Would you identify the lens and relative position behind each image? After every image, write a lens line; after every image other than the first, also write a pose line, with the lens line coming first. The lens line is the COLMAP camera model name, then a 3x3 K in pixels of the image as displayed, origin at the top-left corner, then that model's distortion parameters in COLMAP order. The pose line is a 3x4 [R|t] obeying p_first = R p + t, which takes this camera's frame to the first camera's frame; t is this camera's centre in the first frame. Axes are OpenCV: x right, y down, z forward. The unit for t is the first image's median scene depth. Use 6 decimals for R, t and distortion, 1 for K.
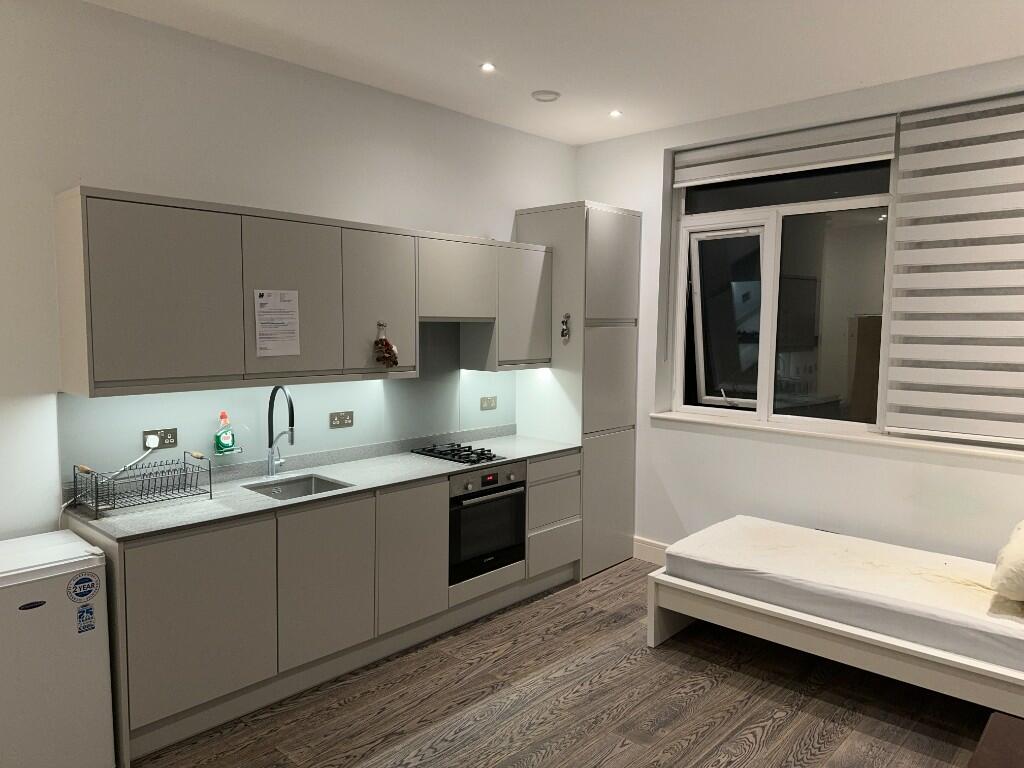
lens RADIAL K [[723.0, 0, 515.7], [0, 723.0, 381.6], [0, 0, 1]] dist [0.042829, -0.072673]
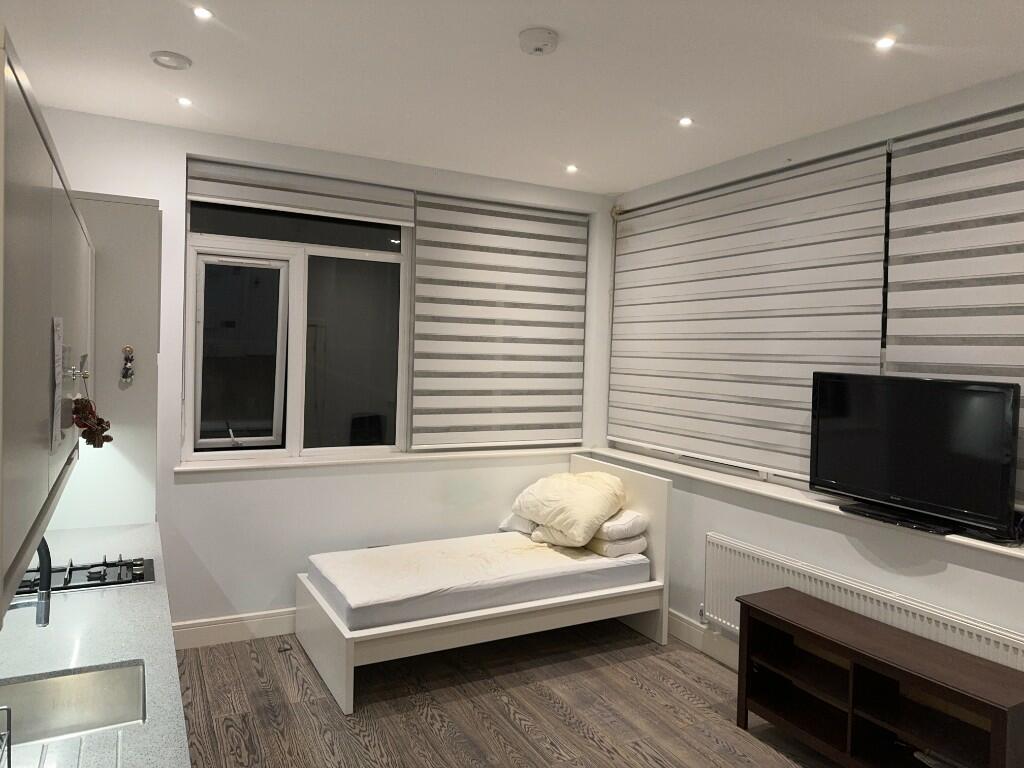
lens RADIAL K [[723.0, 0, 507.6], [0, 723.0, 368.2], [0, 0, 1]] dist [0.042829, -0.072673]
pose [[0.318009, -0.018379, 0.947910, -0.618378], [0.051457, 0.998673, 0.002101, -0.066297], [-0.946690, 0.048109, 0.318532, 0.493909]]
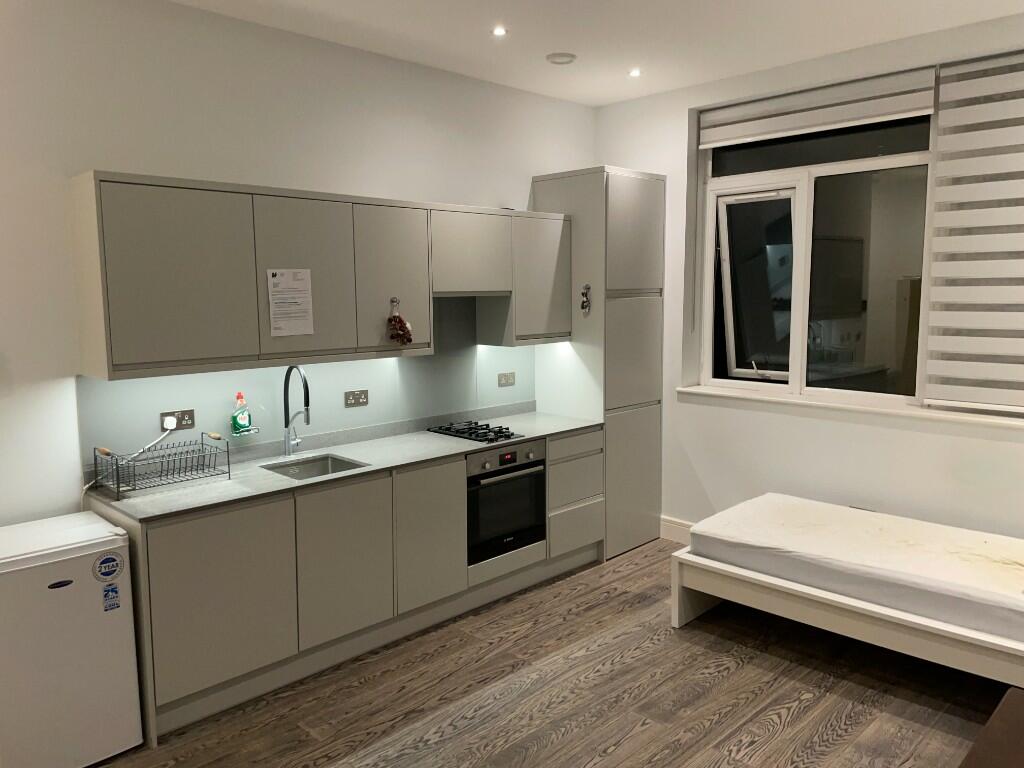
lens RADIAL K [[773.9, 0, 505.3], [0, 773.9, 375.8], [0, 0, 1]] dist [0.055670, -0.085584]
pose [[0.998798, -0.013073, -0.047247, 0.012116], [0.014442, 0.999482, 0.028750, -0.005992], [0.046847, -0.029398, 0.998469, -0.043645]]
